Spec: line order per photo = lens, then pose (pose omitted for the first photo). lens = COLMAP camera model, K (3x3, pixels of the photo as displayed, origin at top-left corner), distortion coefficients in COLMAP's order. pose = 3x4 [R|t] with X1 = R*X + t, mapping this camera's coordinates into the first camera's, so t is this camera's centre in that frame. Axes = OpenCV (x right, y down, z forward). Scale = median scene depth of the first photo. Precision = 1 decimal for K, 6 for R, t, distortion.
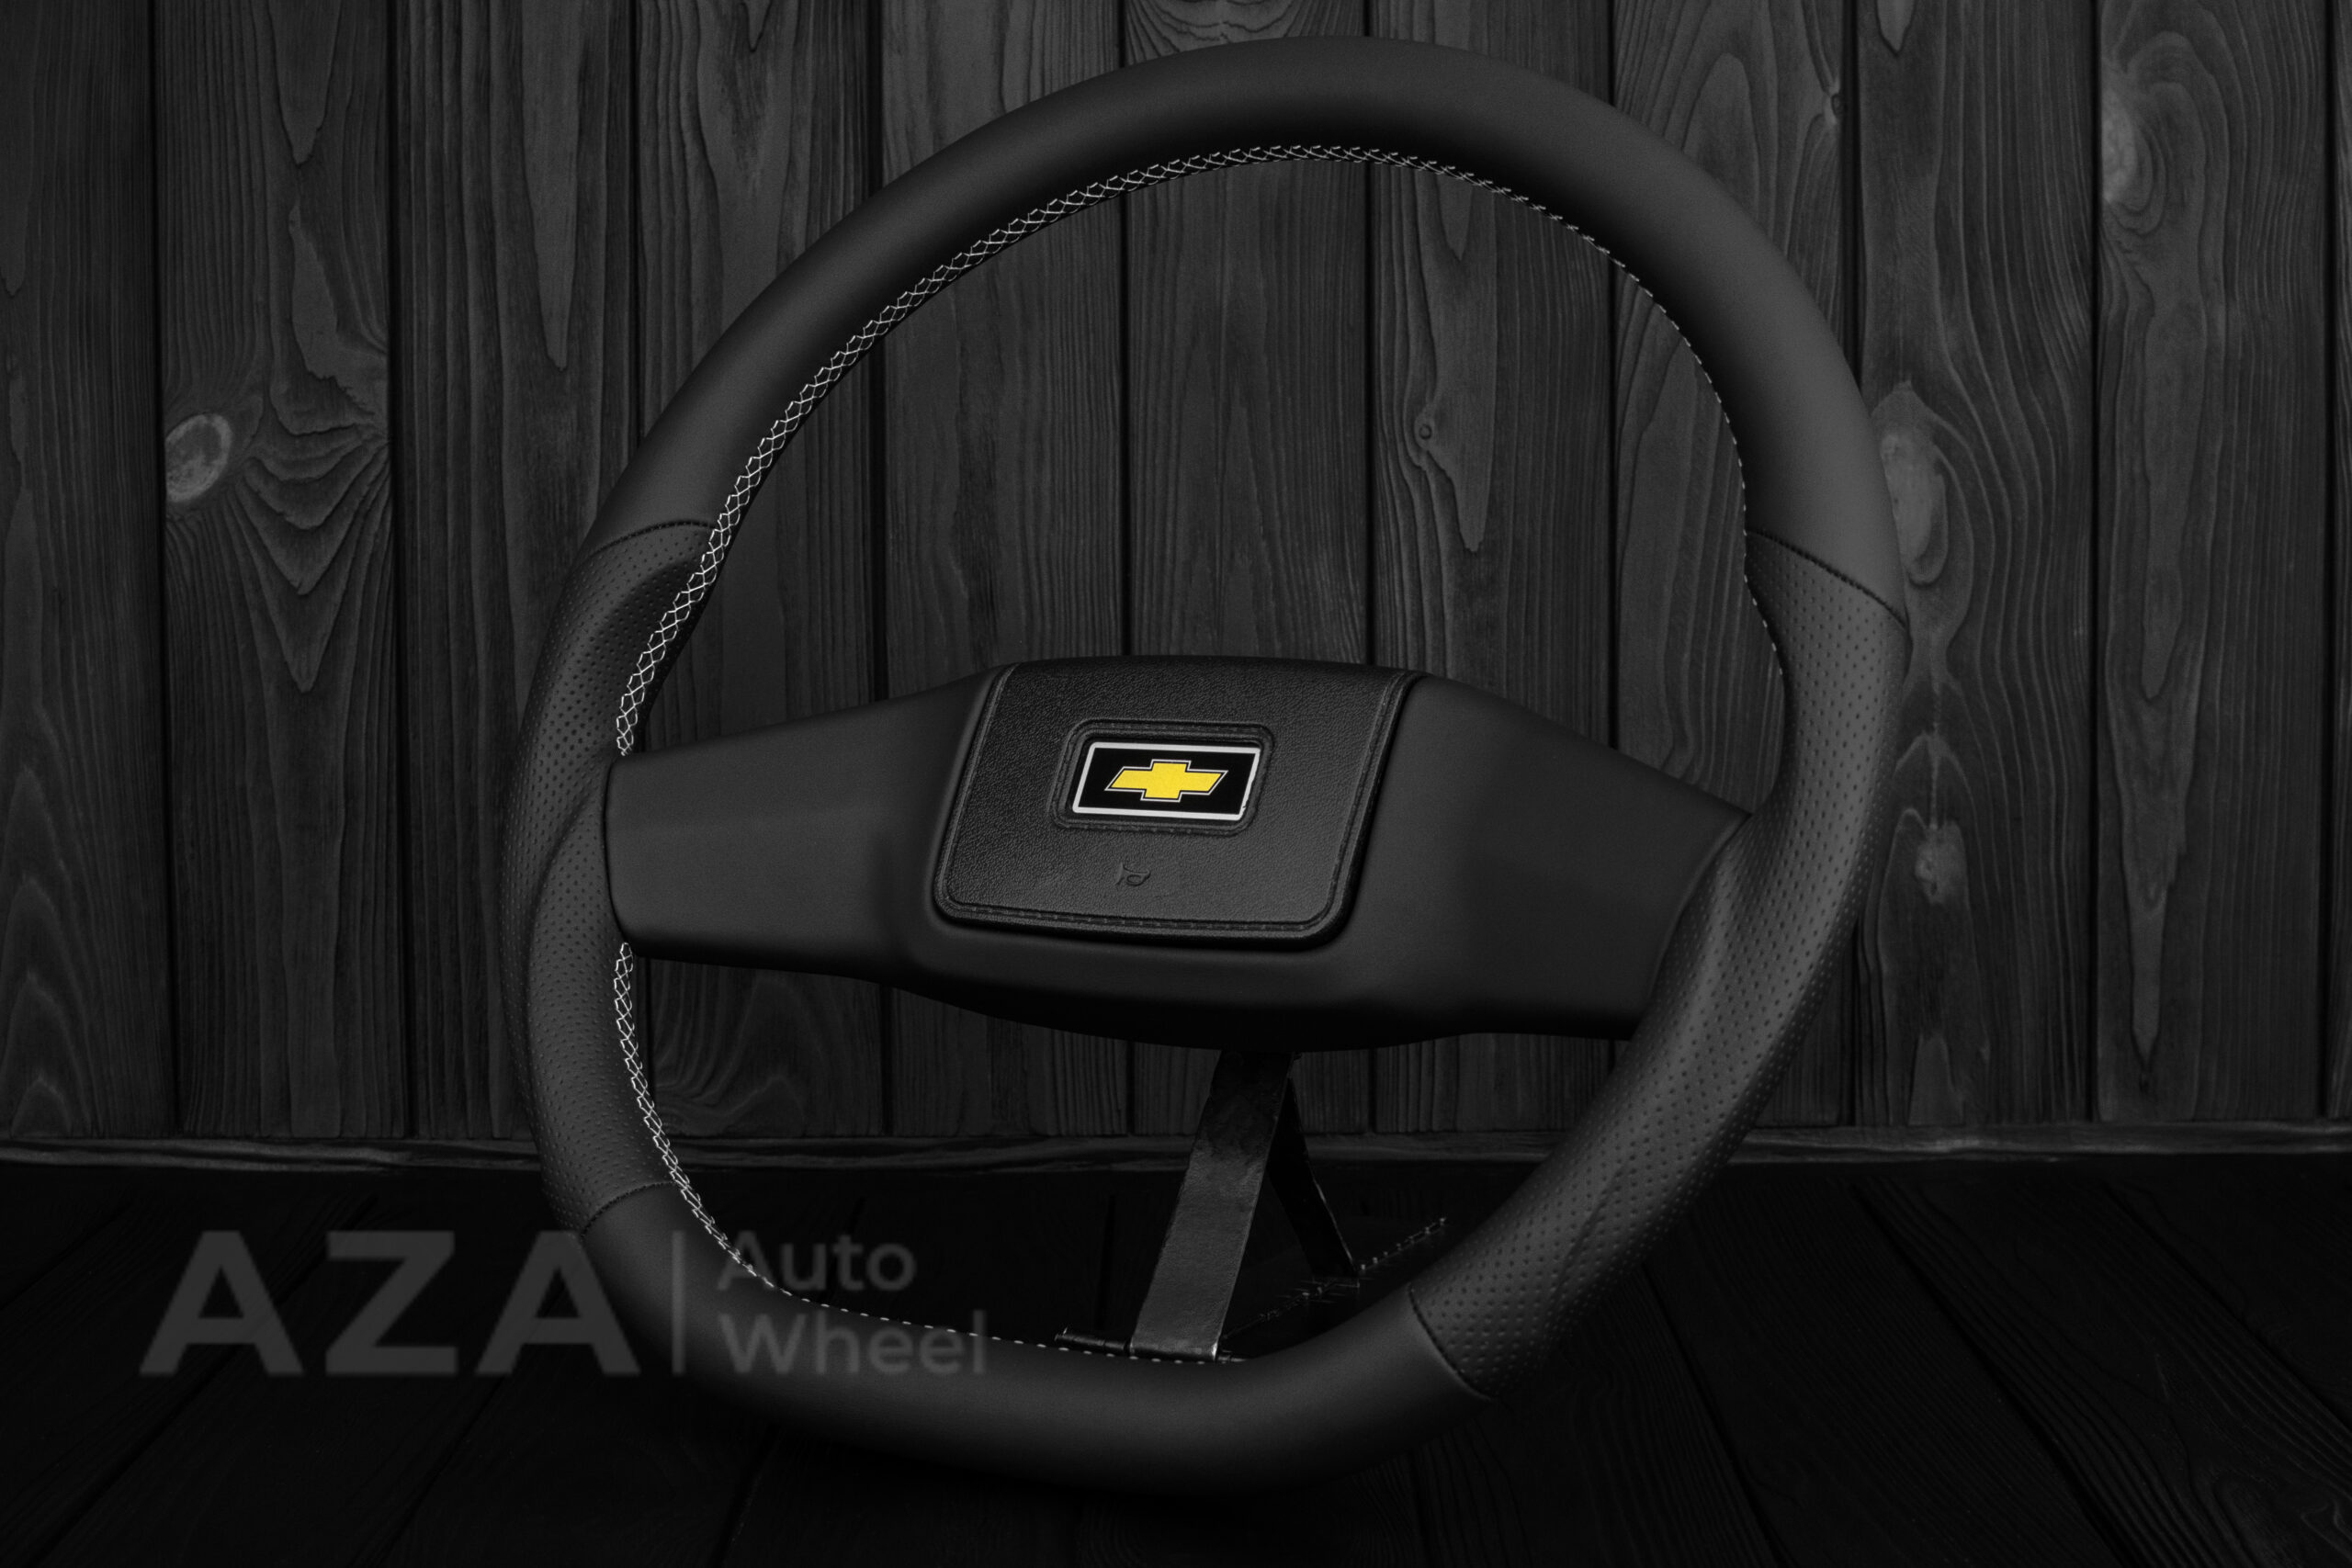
lens RADIAL K [[3567.9, 0, 1171.1], [0, 3567.9, 790.2], [0, 0, 1]] dist [-0.206468, 0.180898]
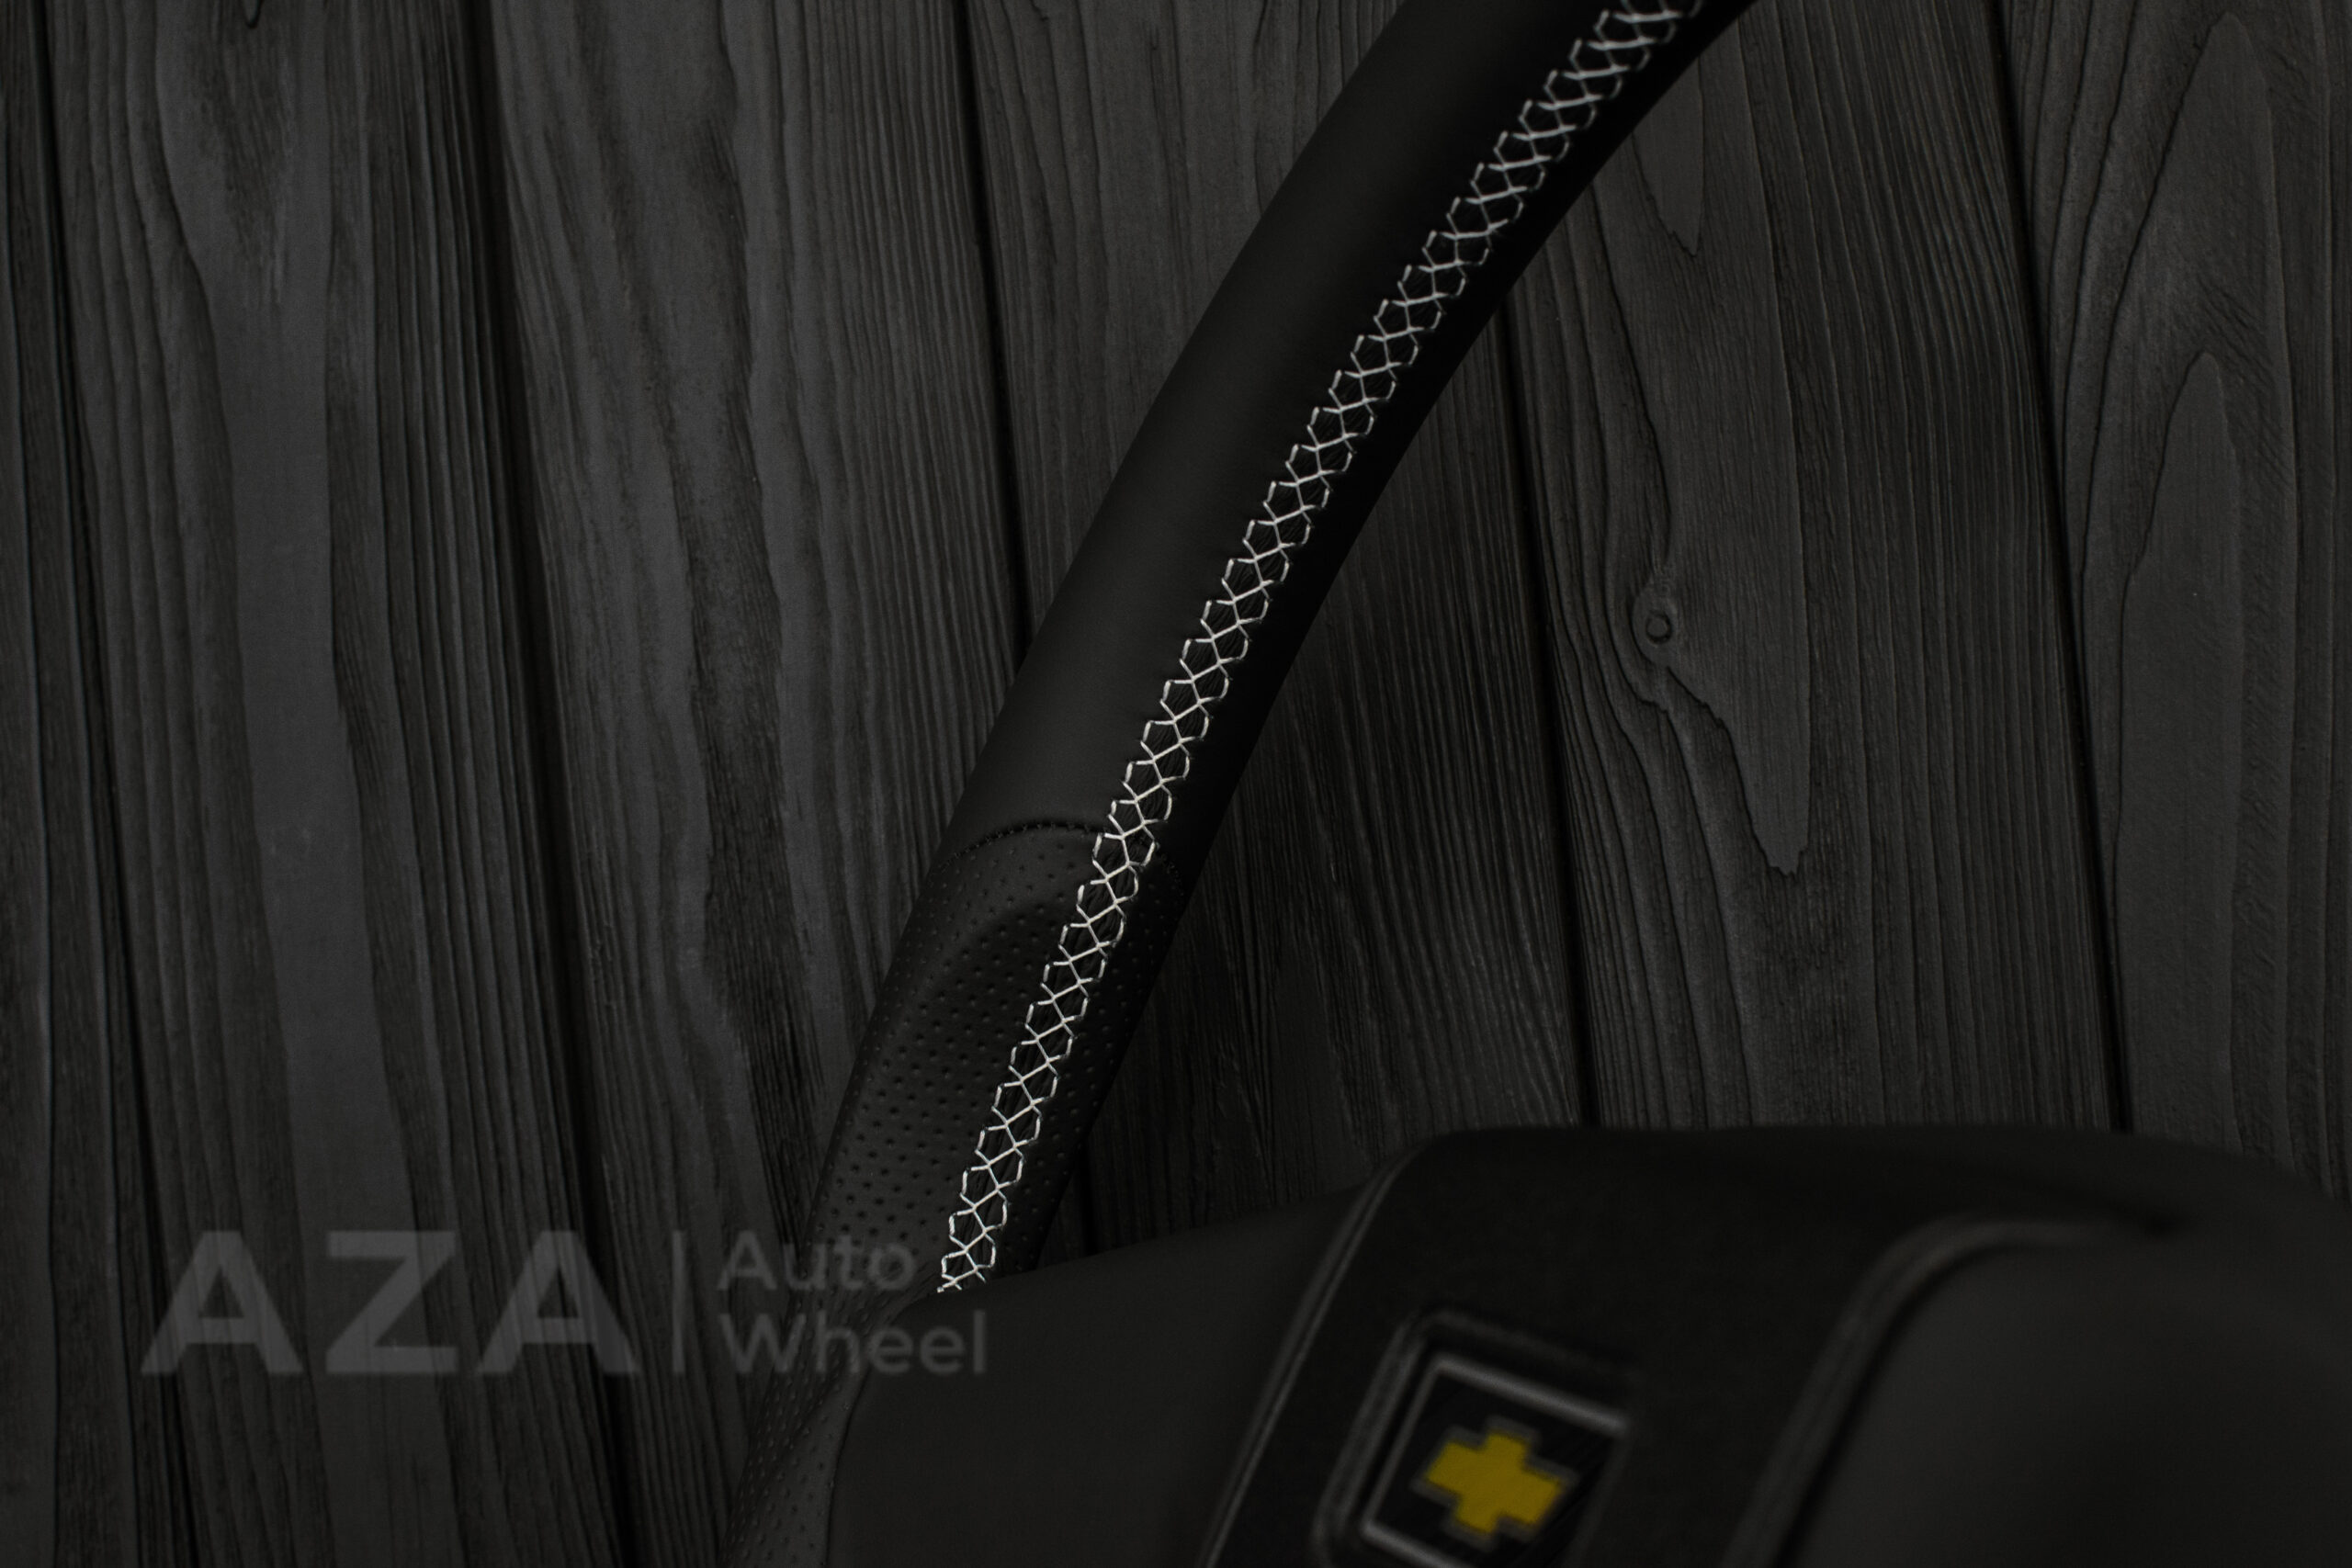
lens RADIAL K [[3567.9, 0, 1171.1], [0, 3567.9, 790.2], [0, 0, 1]] dist [-0.206468, 0.180898]
pose [[0.979460, -0.098510, -0.175938, 0.088793], [0.081802, 0.991636, -0.099835, -0.038394], [0.184301, 0.083392, 0.979326, 0.534979]]
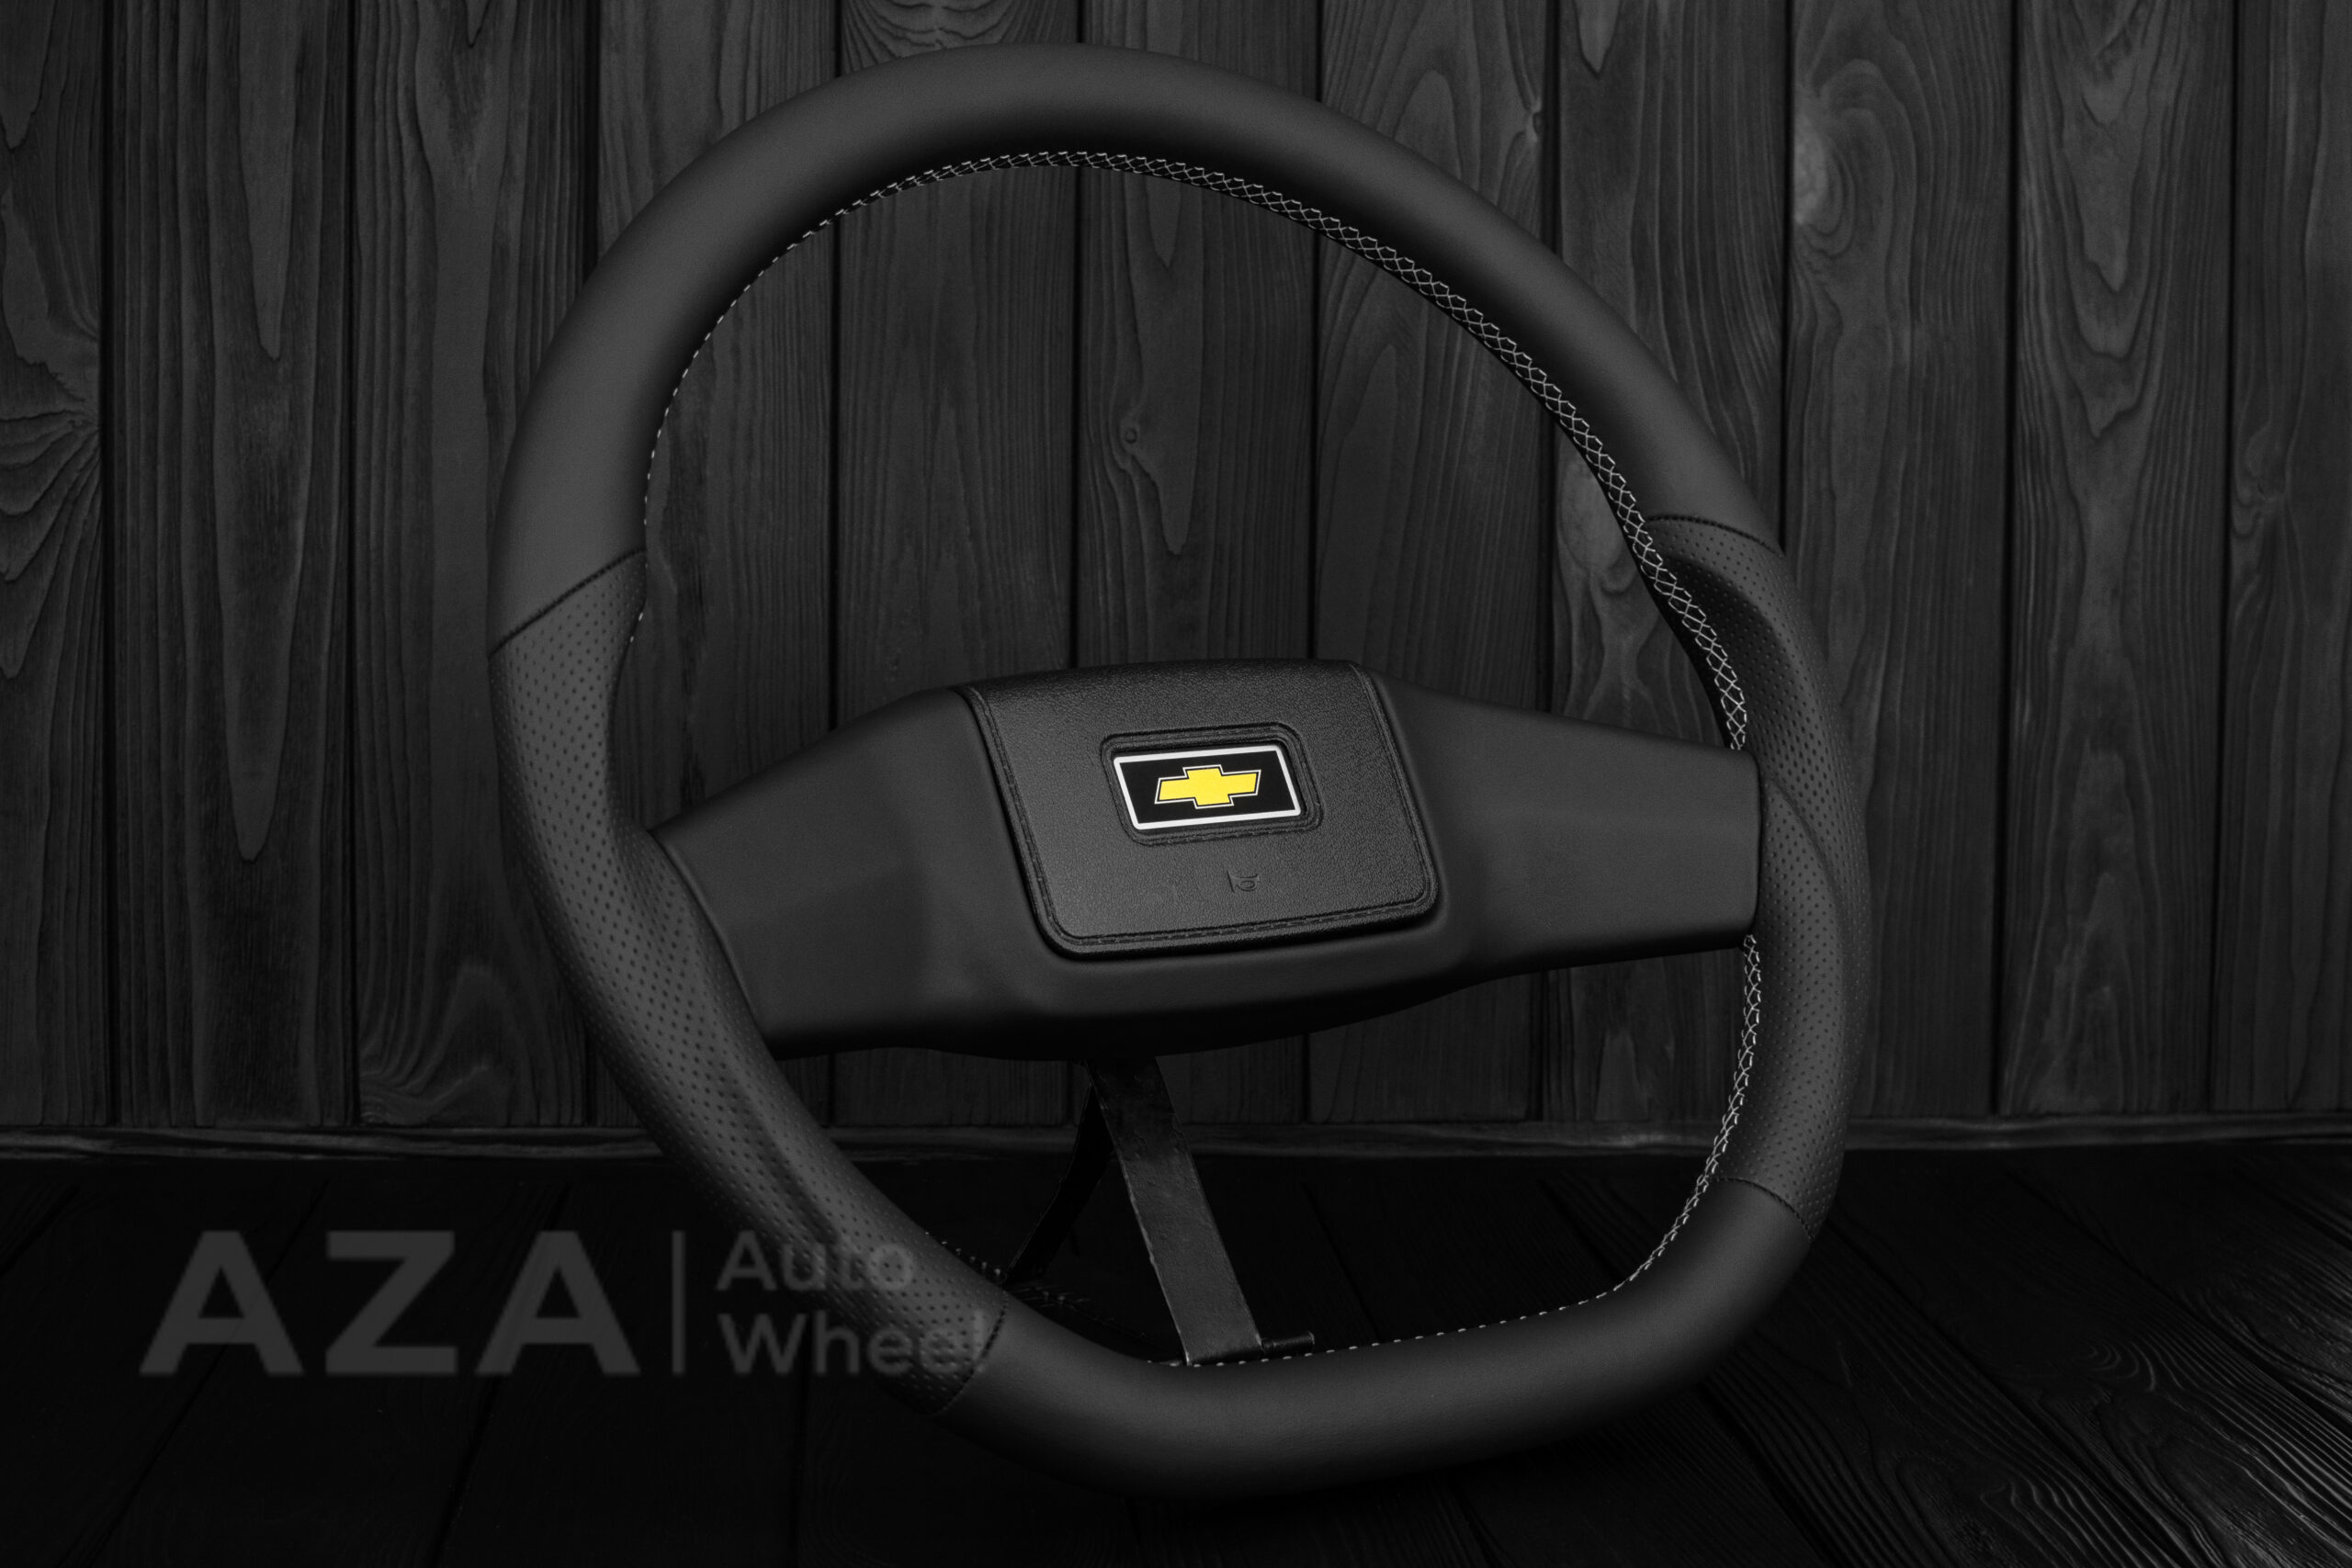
lens RADIAL K [[3567.9, 0, 1171.1], [0, 3567.9, 790.2], [0, 0, 1]] dist [-0.206468, 0.180898]
pose [[0.995628, 0.010623, 0.092800, -0.010427], [-0.010719, 0.999942, 0.000537, -0.000162], [-0.092789, -0.001530, 0.995685, -0.014803]]
